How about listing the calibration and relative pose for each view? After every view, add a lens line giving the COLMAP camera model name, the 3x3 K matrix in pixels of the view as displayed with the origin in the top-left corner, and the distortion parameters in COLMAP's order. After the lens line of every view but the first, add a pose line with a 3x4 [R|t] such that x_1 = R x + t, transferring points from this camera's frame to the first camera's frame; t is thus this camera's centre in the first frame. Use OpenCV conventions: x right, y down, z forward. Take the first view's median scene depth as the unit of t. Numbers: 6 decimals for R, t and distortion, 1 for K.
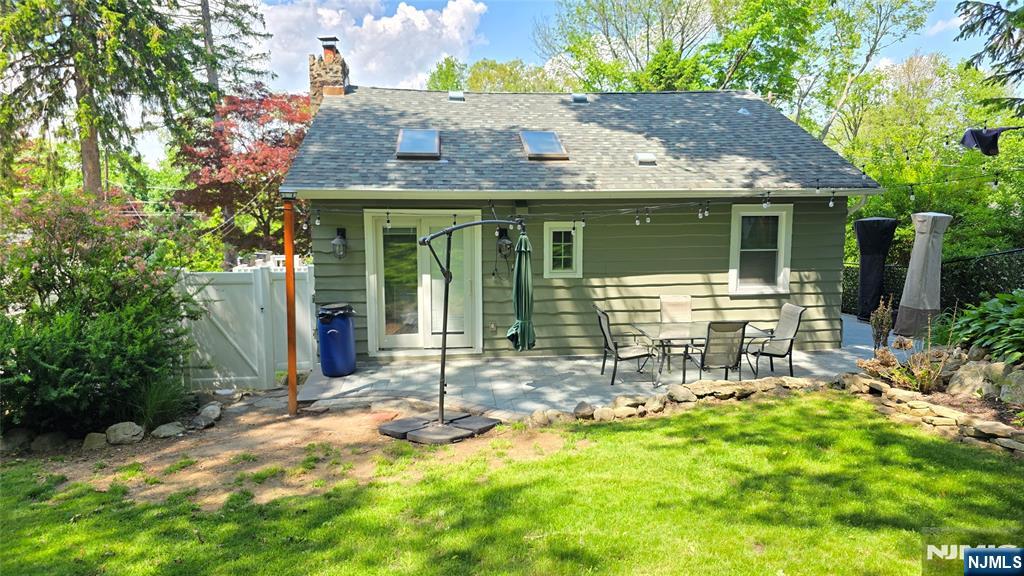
lens RADIAL K [[693.3, 0, 512.0], [0, 693.3, 288.0], [0, 0, 1]] dist [0.000296, -0.000619]
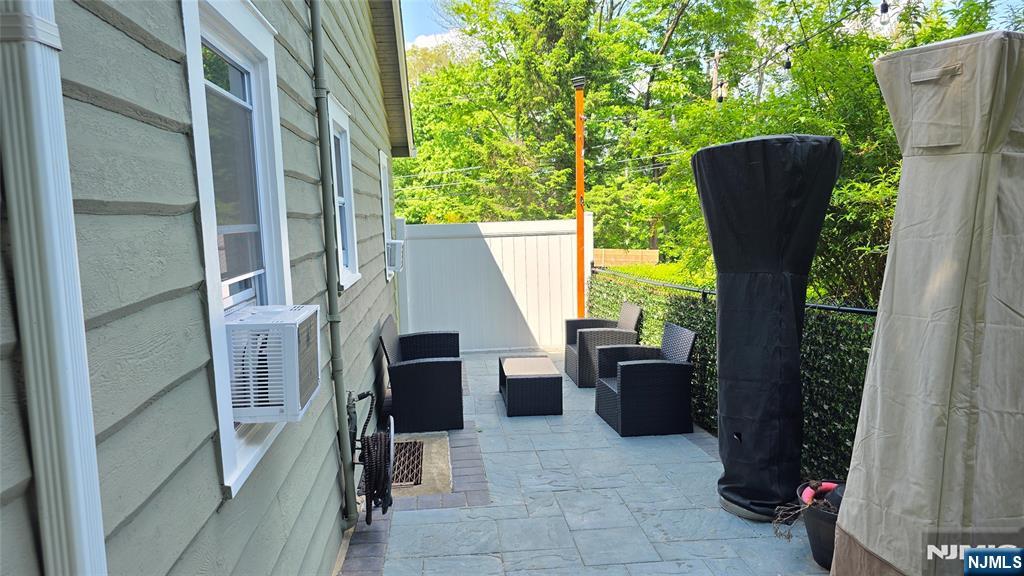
lens RADIAL K [[693.3, 0, 512.0], [0, 693.3, 288.0], [0, 0, 1]] dist [0.000296, -0.000619]
pose [[0.999759, -0.020579, -0.007581, 0.470032], [0.020409, 0.999554, -0.021809, -0.041391], [0.008026, 0.021649, 0.999733, 0.799383]]
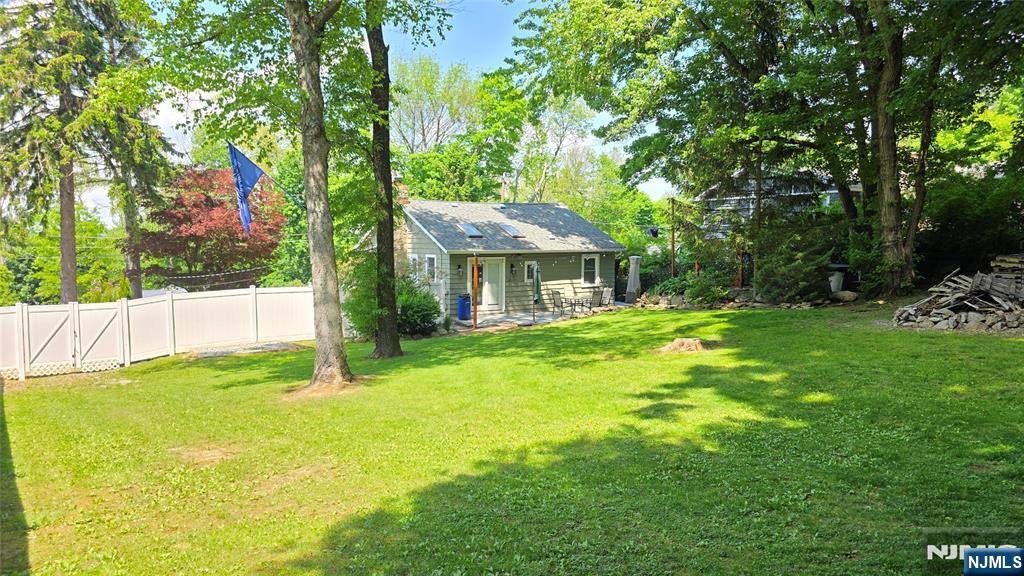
lens RADIAL K [[693.3, 0, 512.0], [0, 693.3, 288.0], [0, 0, 1]] dist [0.000296, -0.000619]
pose [[0.889846, -0.029360, 0.455316, -1.185395], [0.051921, 0.997961, -0.037121, 0.101155], [-0.453298, 0.056672, 0.889556, -1.320324]]
